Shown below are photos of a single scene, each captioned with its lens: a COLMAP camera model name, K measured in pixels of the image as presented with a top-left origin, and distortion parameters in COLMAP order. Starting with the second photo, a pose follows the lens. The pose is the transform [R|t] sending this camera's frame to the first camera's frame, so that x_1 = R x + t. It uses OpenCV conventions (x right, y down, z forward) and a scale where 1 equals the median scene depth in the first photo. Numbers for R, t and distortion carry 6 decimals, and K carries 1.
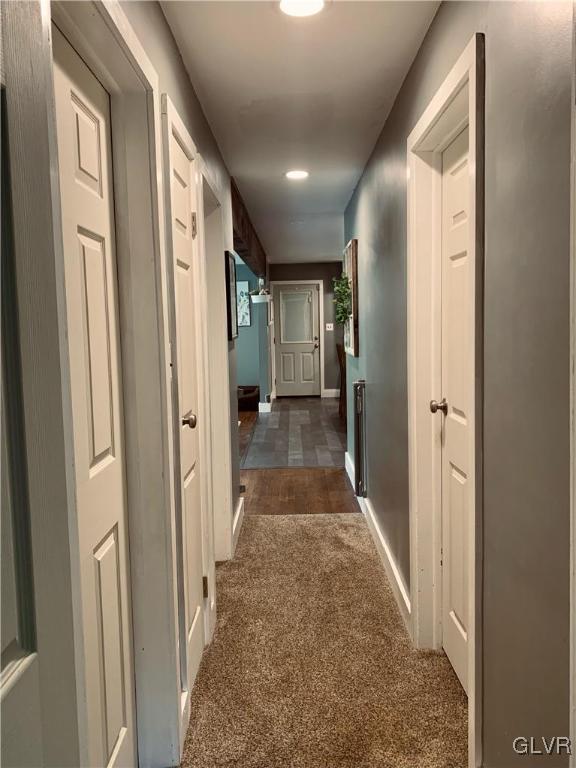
lens RADIAL K [[578.4, 0, 288.0], [0, 578.4, 384.0], [0, 0, 1]] dist [0.005209, 0.002644]
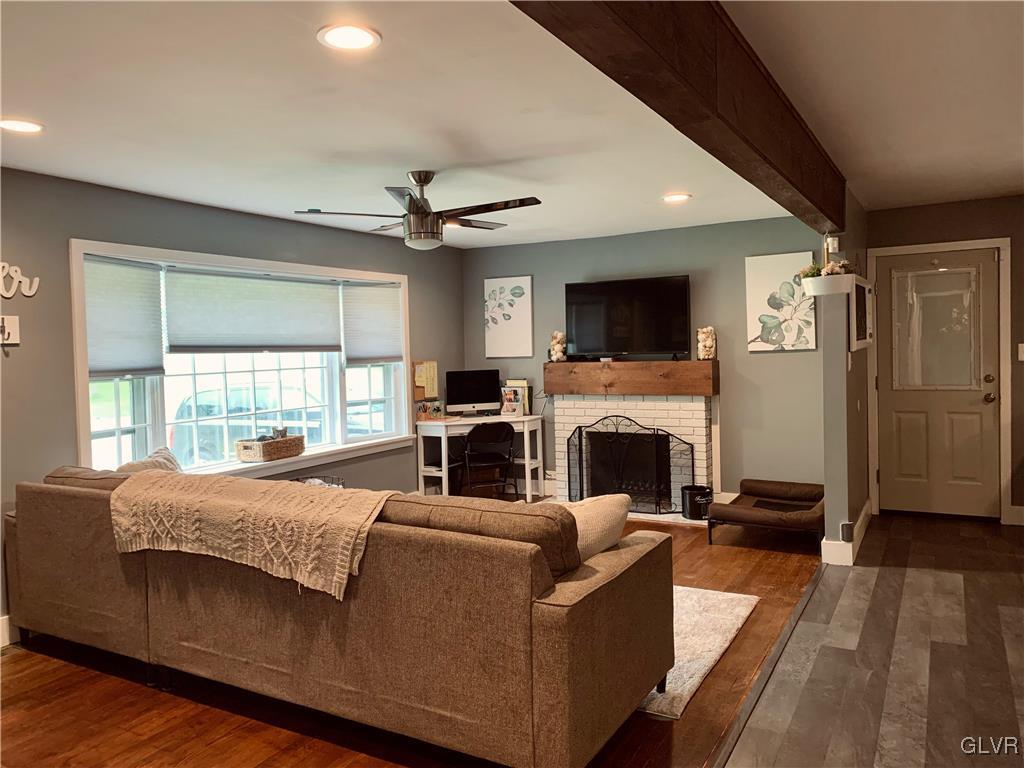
lens RADIAL K [[771.2, 0, 513.0], [0, 771.2, 370.9], [0, 0, 1]] dist [0.005209, 0.002644]
pose [[0.875936, 0.015386, -0.482182, 0.018137], [-0.043404, 0.997951, -0.047004, -0.046611], [0.480471, 0.062101, 0.874809, 0.371538]]
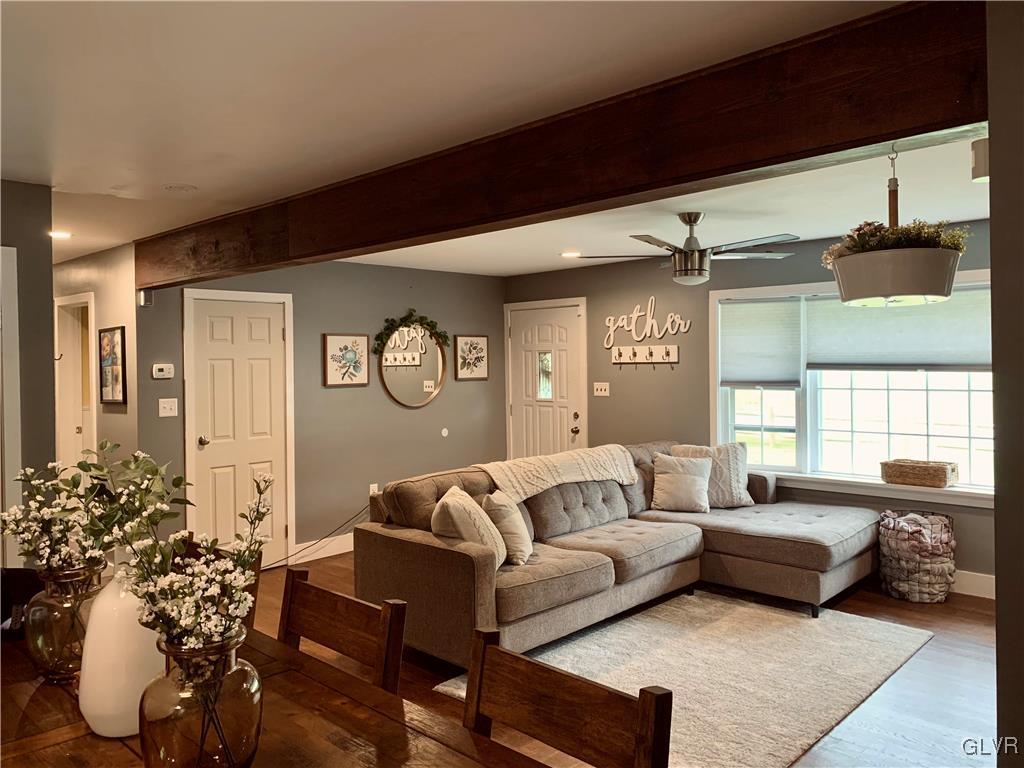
lens RADIAL K [[771.2, 0, 513.0], [0, 771.2, 370.9], [0, 0, 1]] dist [0.005209, 0.002644]
pose [[-0.683602, 0.048390, -0.728249, 0.381149], [-0.041593, 0.993595, 0.105064, -0.233110], [0.728669, 0.102112, -0.677211, 1.740637]]
